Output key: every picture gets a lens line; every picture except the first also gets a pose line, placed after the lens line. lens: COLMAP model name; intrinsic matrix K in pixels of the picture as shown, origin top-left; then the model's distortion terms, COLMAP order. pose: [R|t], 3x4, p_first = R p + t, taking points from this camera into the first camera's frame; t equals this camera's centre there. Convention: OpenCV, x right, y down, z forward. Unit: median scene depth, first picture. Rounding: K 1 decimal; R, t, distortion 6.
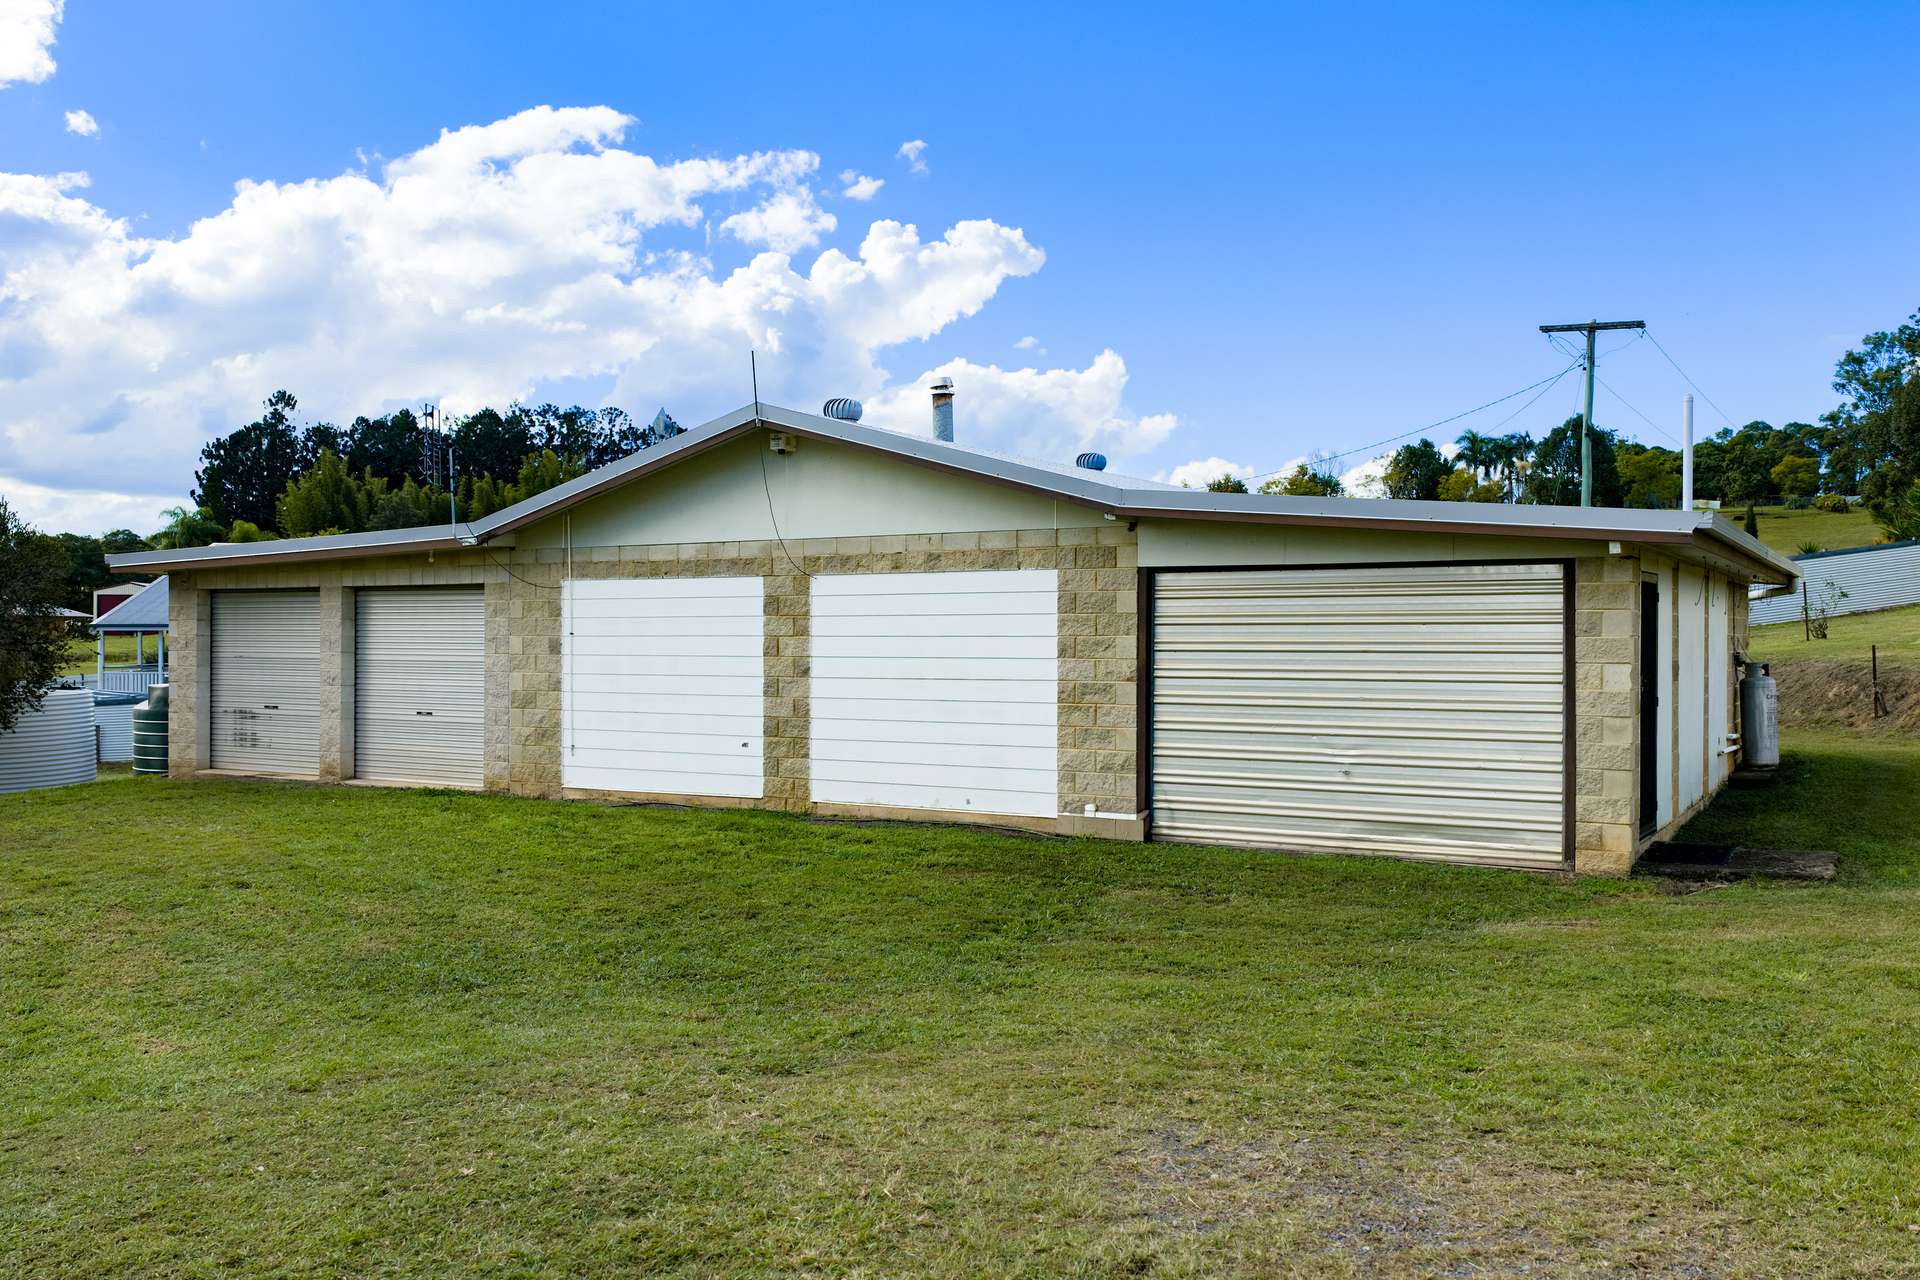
lens RADIAL K [[1636.2, 0, 960.0], [0, 1636.2, 640.0], [0, 0, 1]] dist [0.019080, -0.000081]
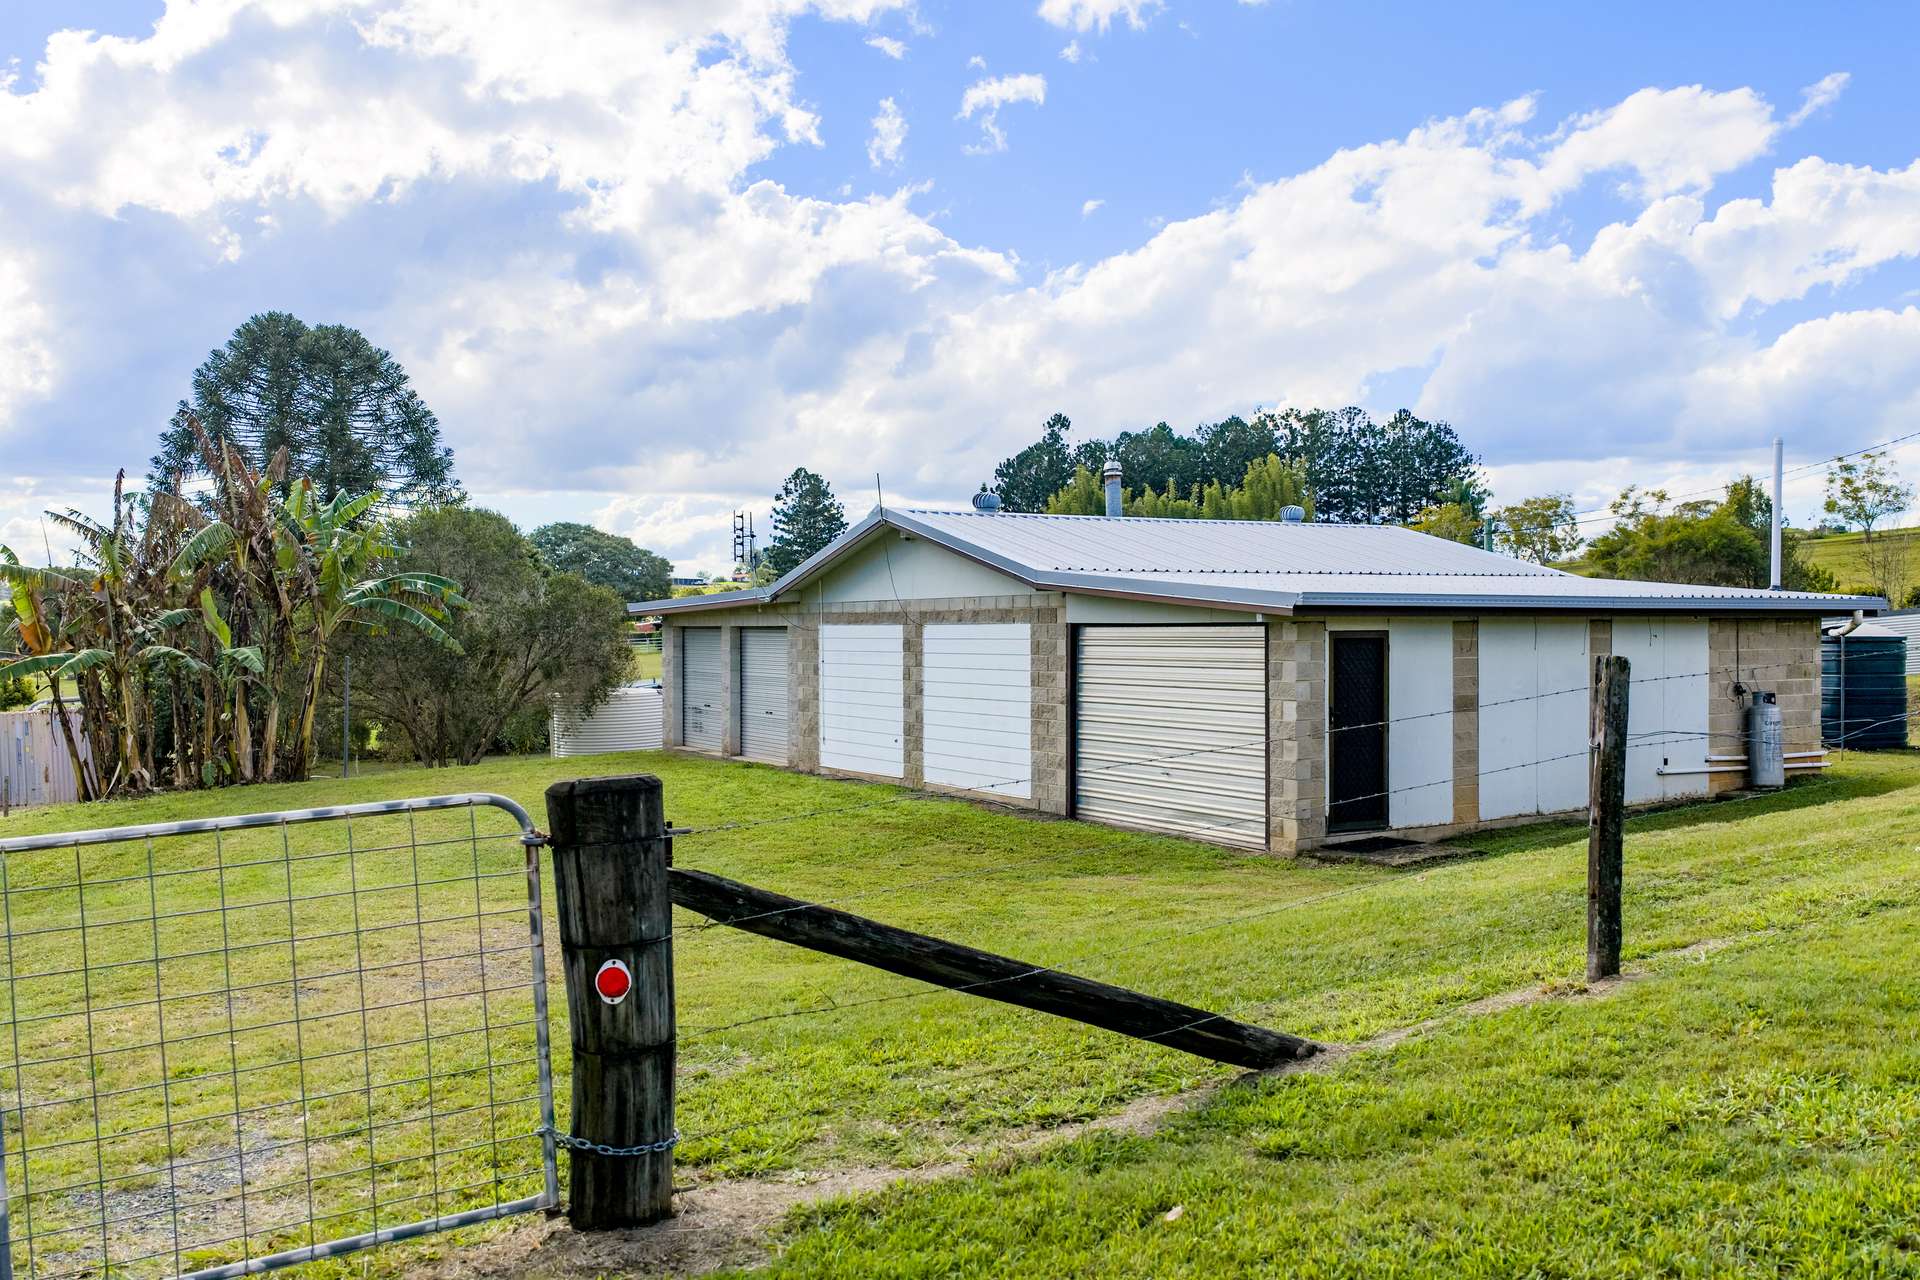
lens RADIAL K [[1636.2, 0, 960.0], [0, 1636.2, 640.0], [0, 0, 1]] dist [0.019080, -0.000081]
pose [[0.877583, -0.000888, -0.479425, 0.618317], [0.005102, 0.999959, 0.007487, -0.036084], [0.479398, -0.009016, 0.877551, -0.245332]]
